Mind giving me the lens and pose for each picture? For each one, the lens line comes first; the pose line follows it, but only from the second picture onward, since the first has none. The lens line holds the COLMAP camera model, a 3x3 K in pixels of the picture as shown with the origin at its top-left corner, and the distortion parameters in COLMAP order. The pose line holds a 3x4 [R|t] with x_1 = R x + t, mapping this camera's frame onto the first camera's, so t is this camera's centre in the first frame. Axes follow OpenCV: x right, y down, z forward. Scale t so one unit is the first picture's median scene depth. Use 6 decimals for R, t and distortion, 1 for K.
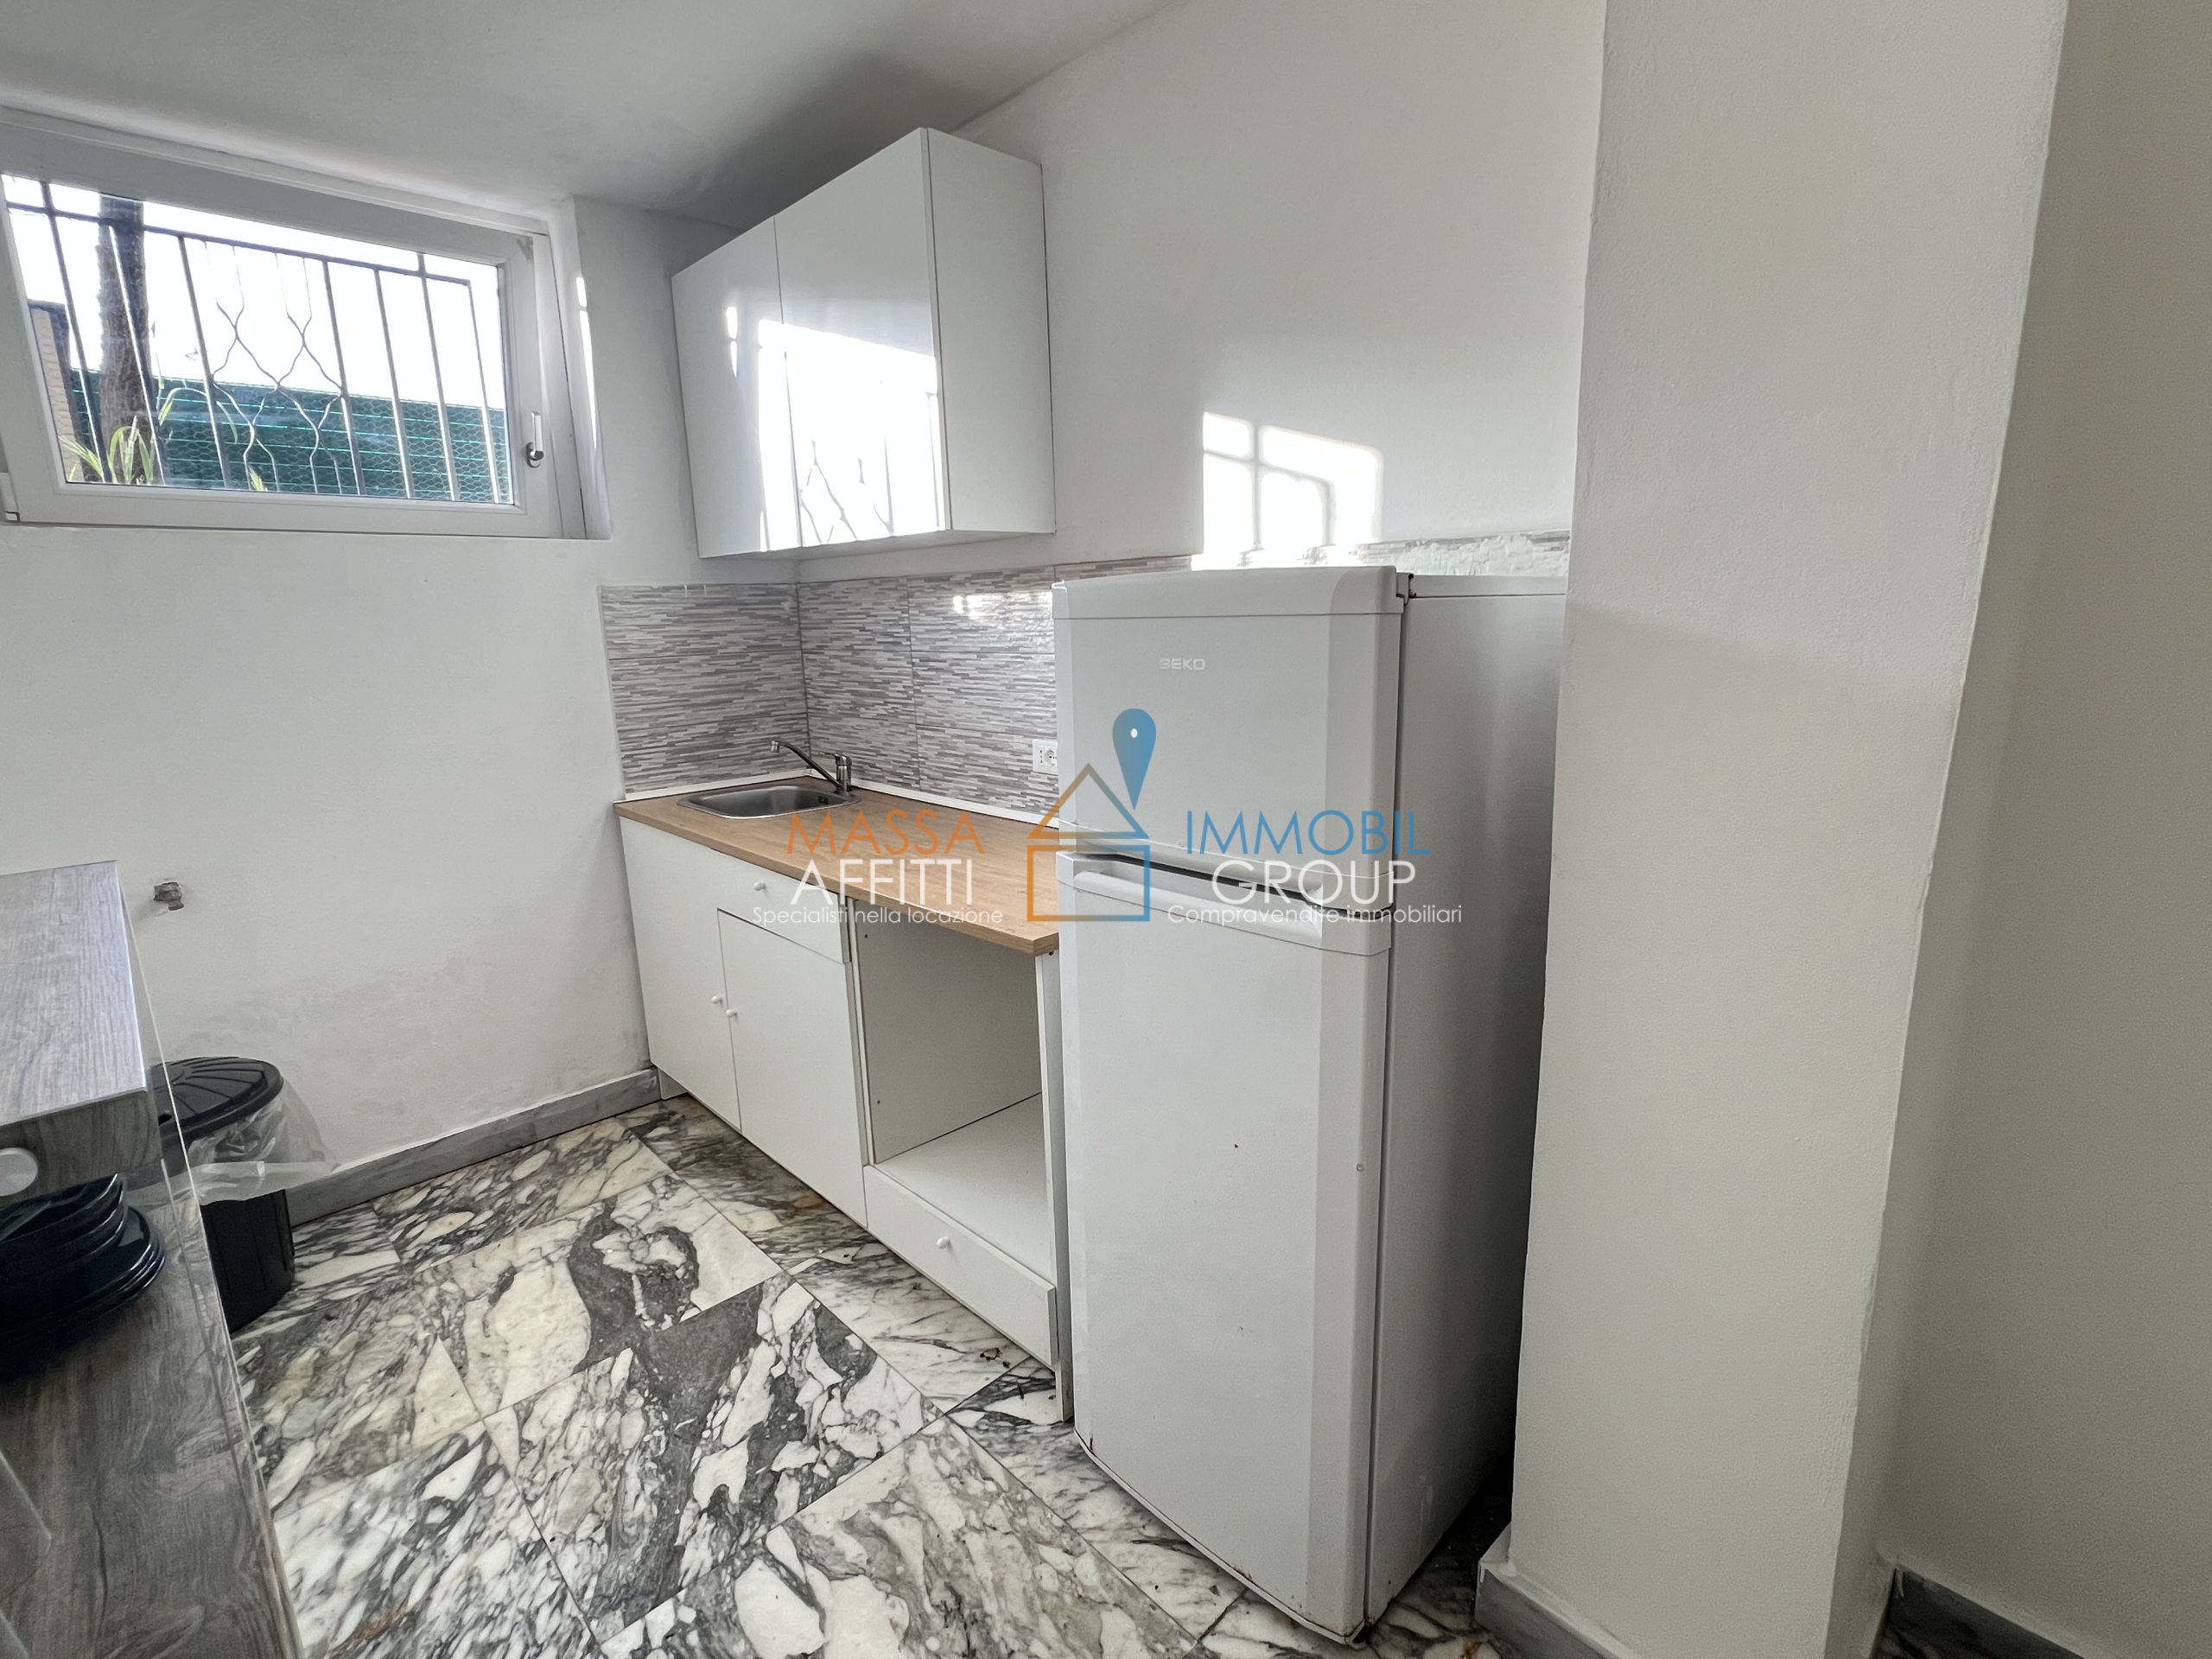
lens RADIAL K [[1063.1, 0, 1108.6], [0, 1063.1, 822.9], [0, 0, 1]] dist [-0.002156, 0.001221]
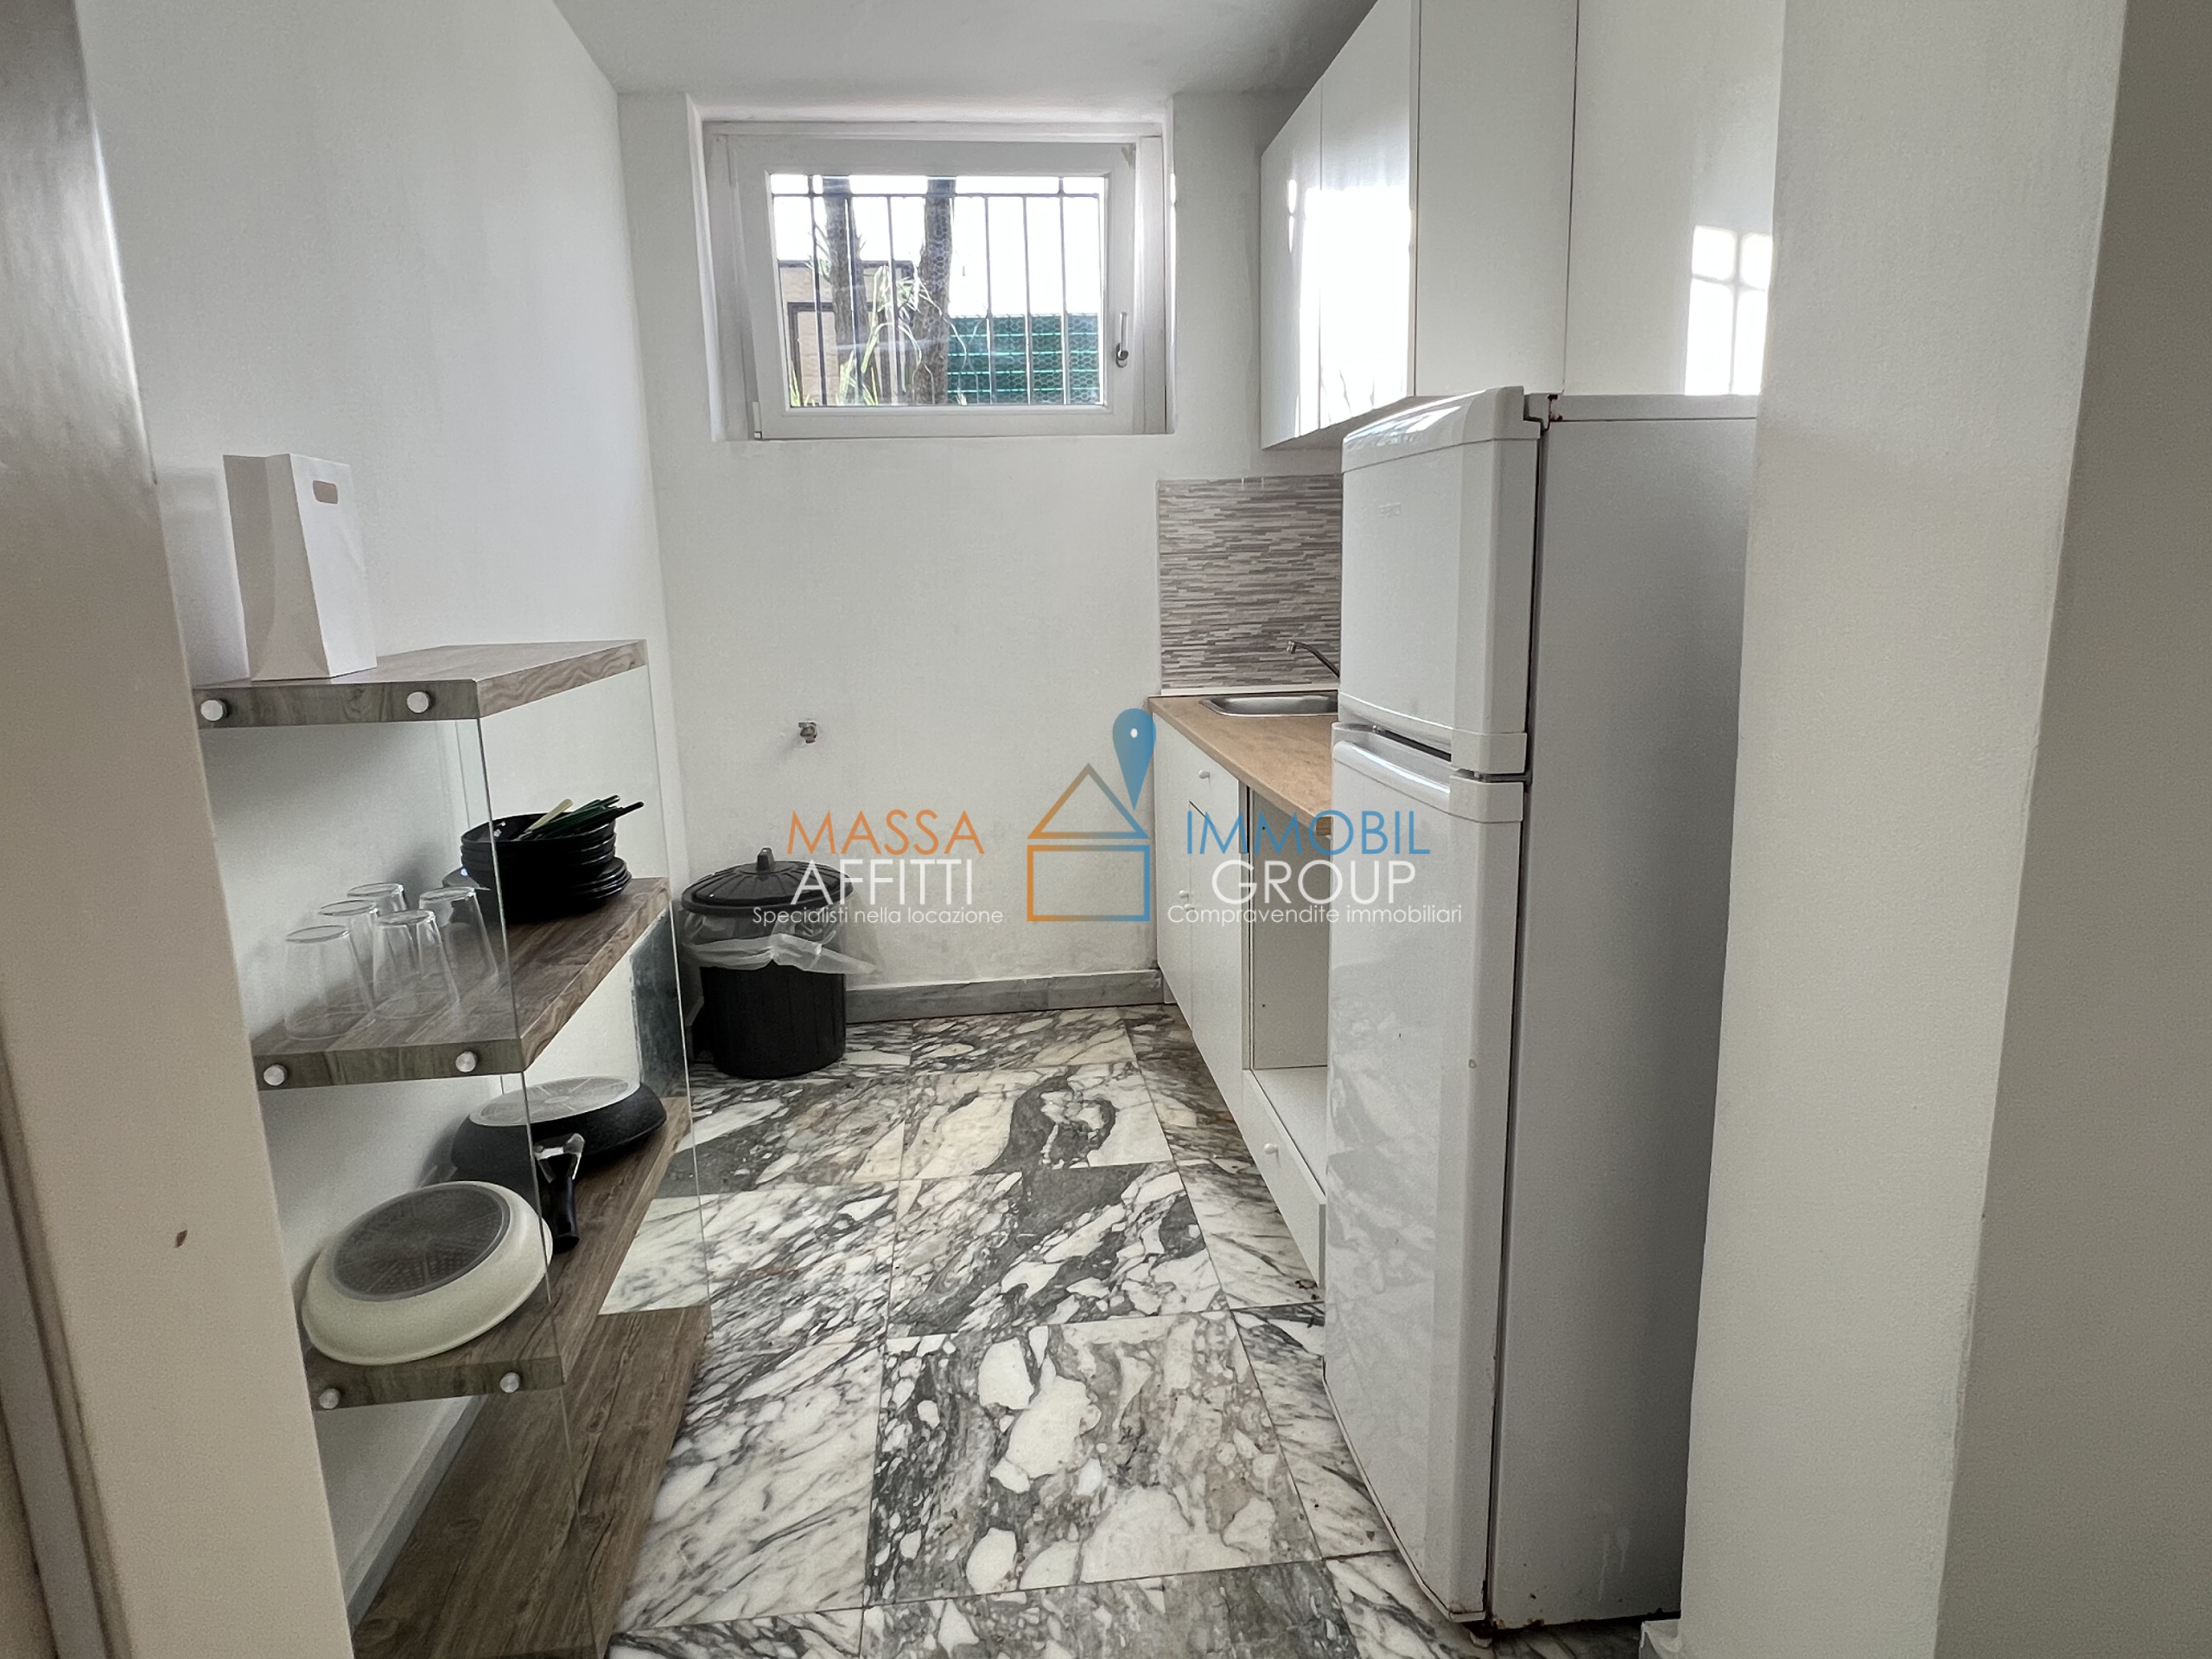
lens RADIAL K [[1353.9, 0, 1067.3], [0, 1353.9, 829.2], [0, 0, 1]] dist [-0.001483, 0.000363]
pose [[0.776123, 0.128553, -0.617339, 0.460646], [-0.121216, 0.991156, 0.054002, 0.074329], [0.618821, 0.032919, 0.784842, -0.084686]]
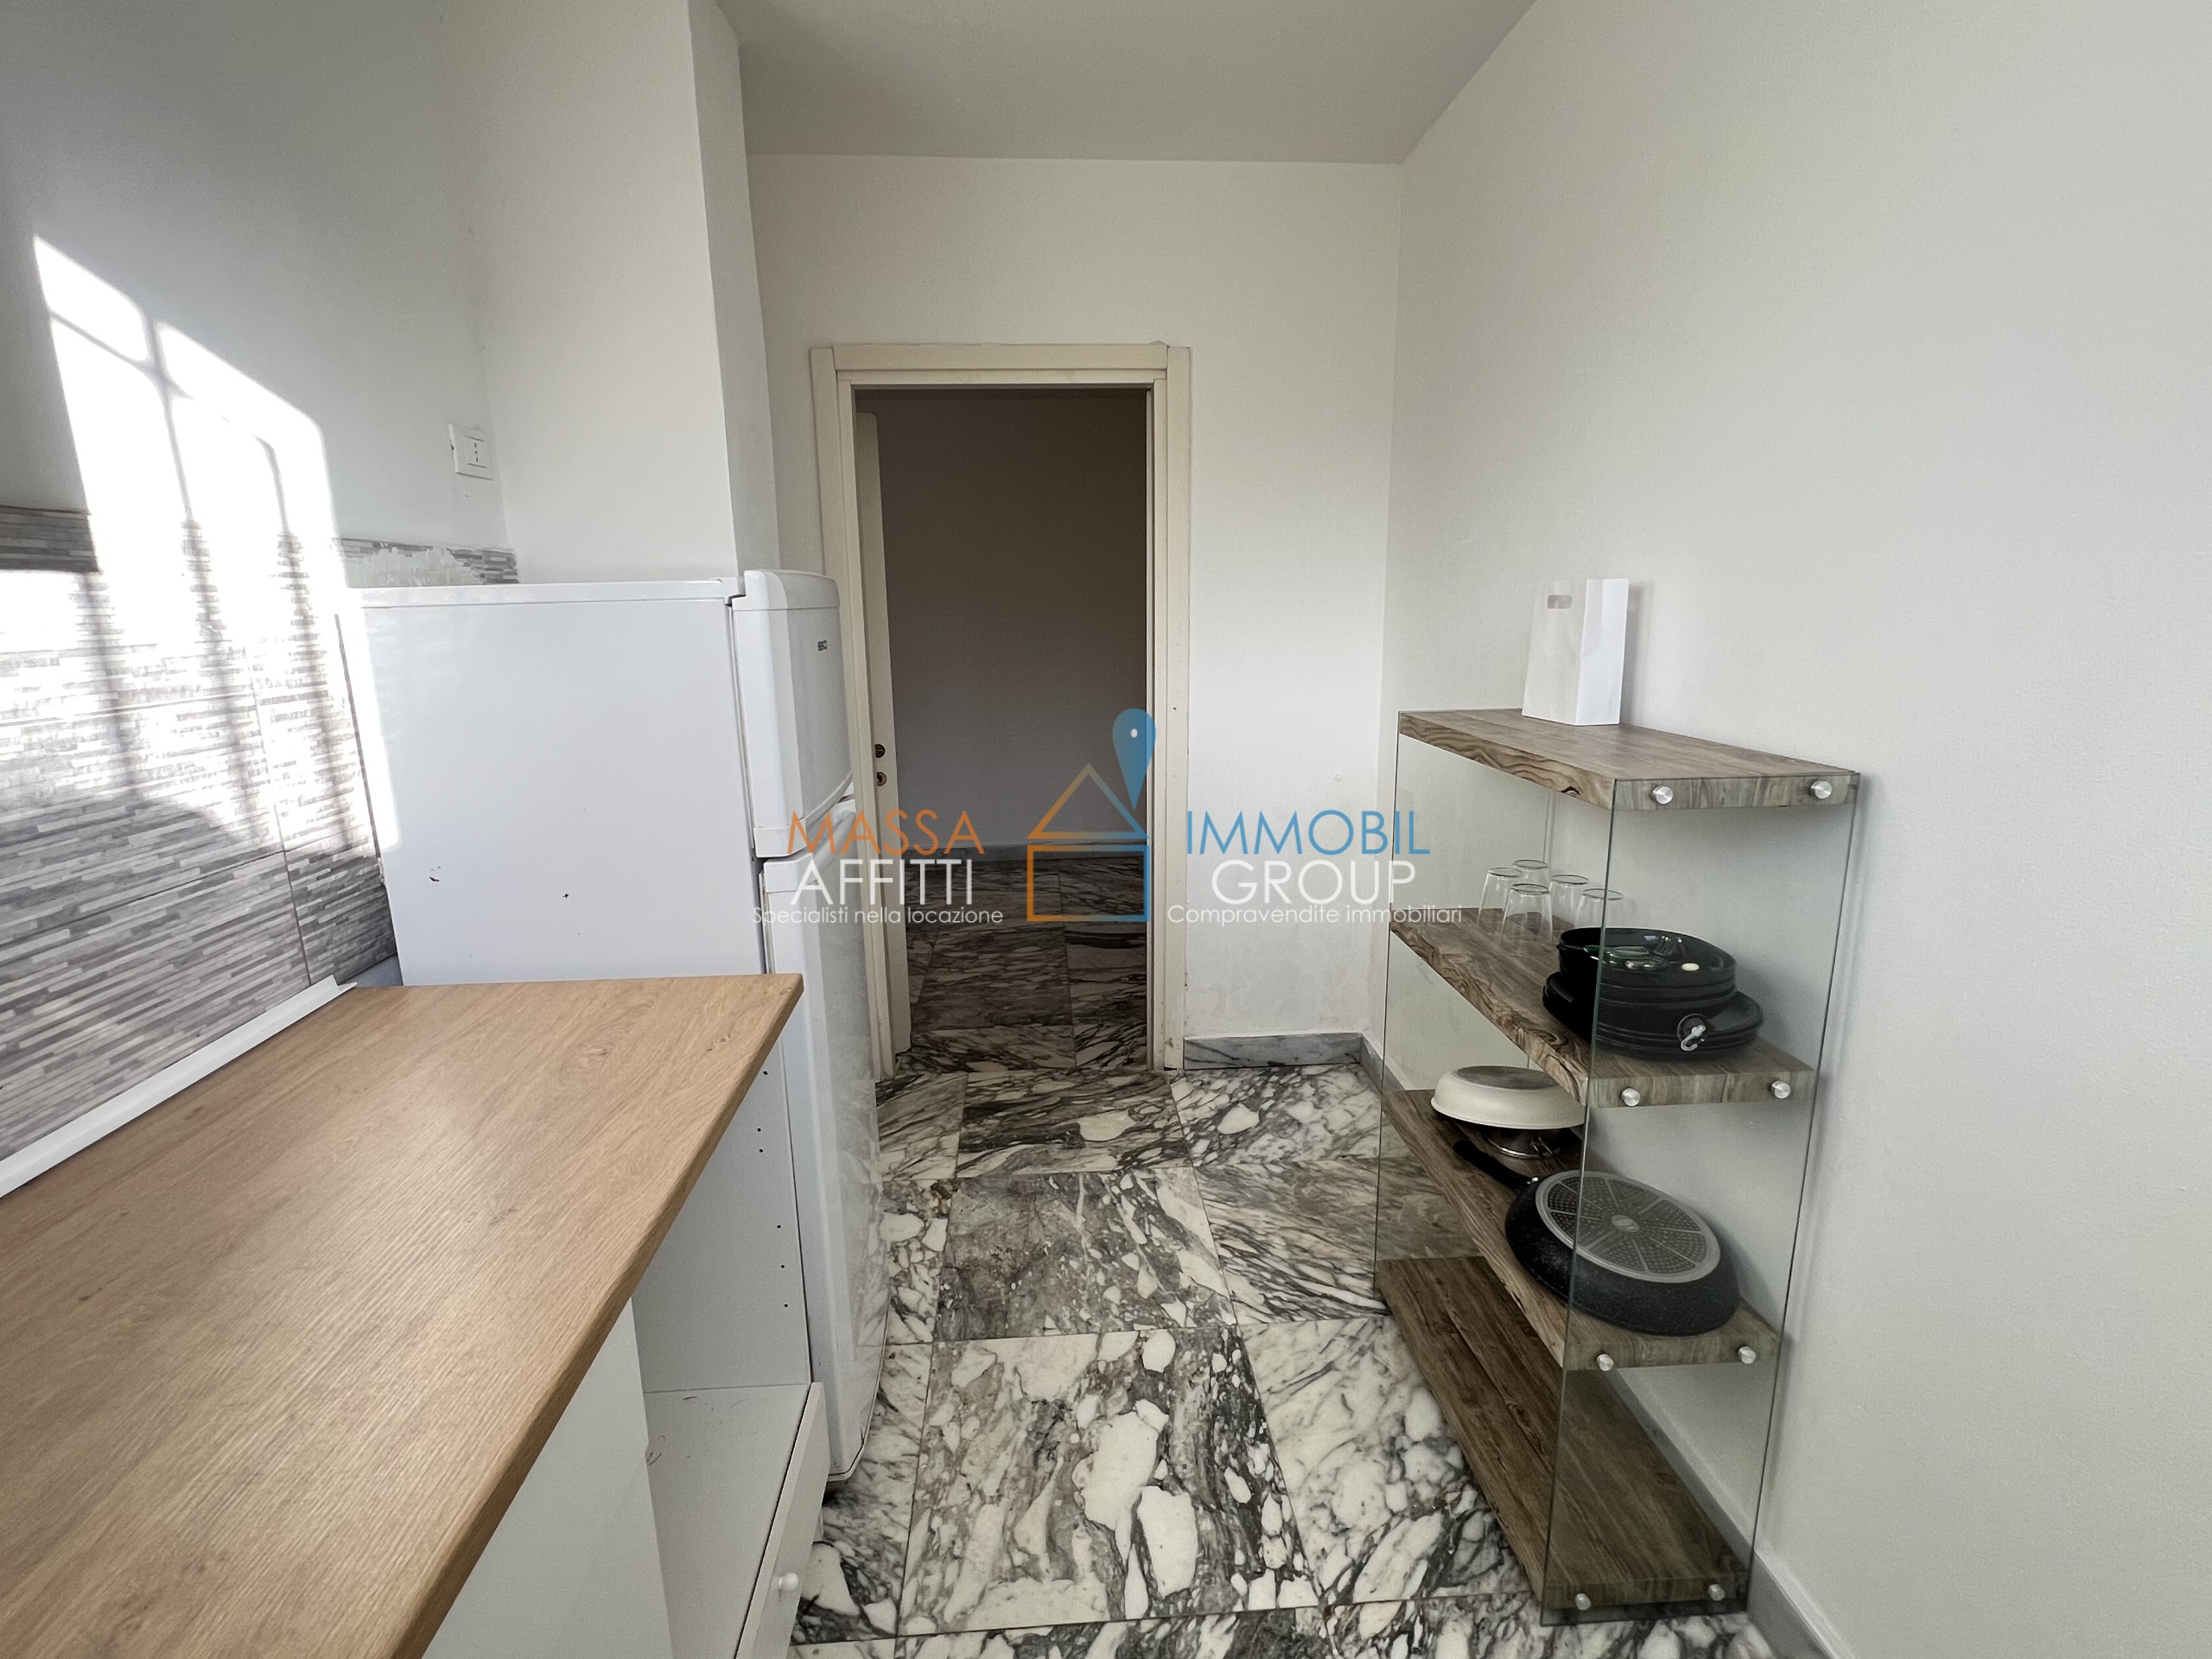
lens RADIAL K [[1063.1, 0, 1083.4], [0, 1063.1, 840.5], [0, 0, 1]] dist [-0.002156, 0.001221]
pose [[-0.754104, -0.102813, 0.648658, -0.732745], [0.173260, 0.921538, 0.347490, -0.234078], [-0.633489, 0.374430, -0.677121, 1.279206]]
